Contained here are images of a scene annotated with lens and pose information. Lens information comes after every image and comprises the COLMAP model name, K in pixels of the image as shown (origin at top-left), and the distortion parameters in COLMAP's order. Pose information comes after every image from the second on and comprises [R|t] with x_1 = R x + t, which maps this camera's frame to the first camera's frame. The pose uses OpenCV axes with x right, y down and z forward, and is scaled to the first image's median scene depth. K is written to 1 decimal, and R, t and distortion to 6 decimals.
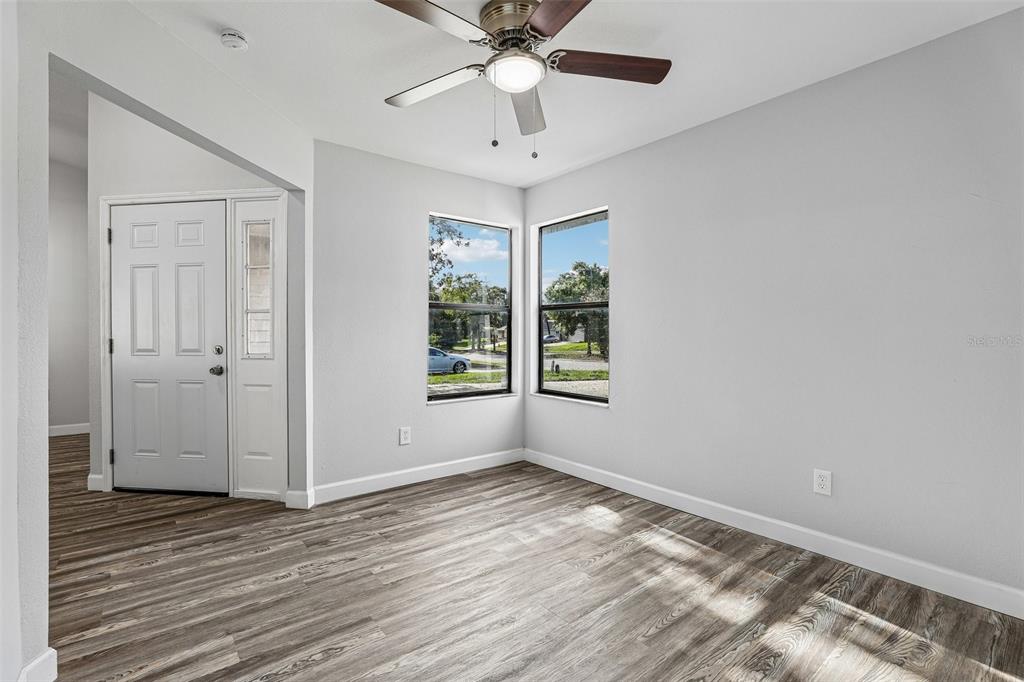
lens RADIAL K [[469.9, 0, 511.9], [0, 469.9, 337.6], [0, 0, 1]] dist [-0.040880, 0.012161]
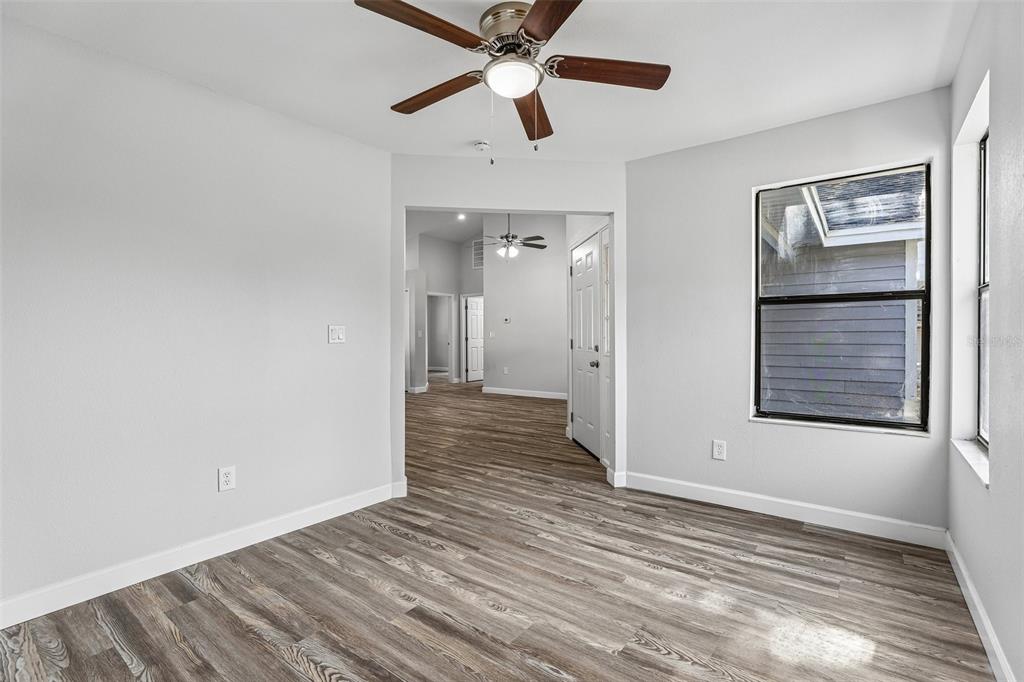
lens RADIAL K [[469.9, 0, 511.9], [0, 469.9, 337.6], [0, 0, 1]] dist [-0.040880, 0.012161]
pose [[0.246448, 0.001695, -0.969155, 0.674156], [-0.006618, 0.999978, 0.000066, -0.000058], [0.969133, 0.006397, 0.246454, 0.506803]]
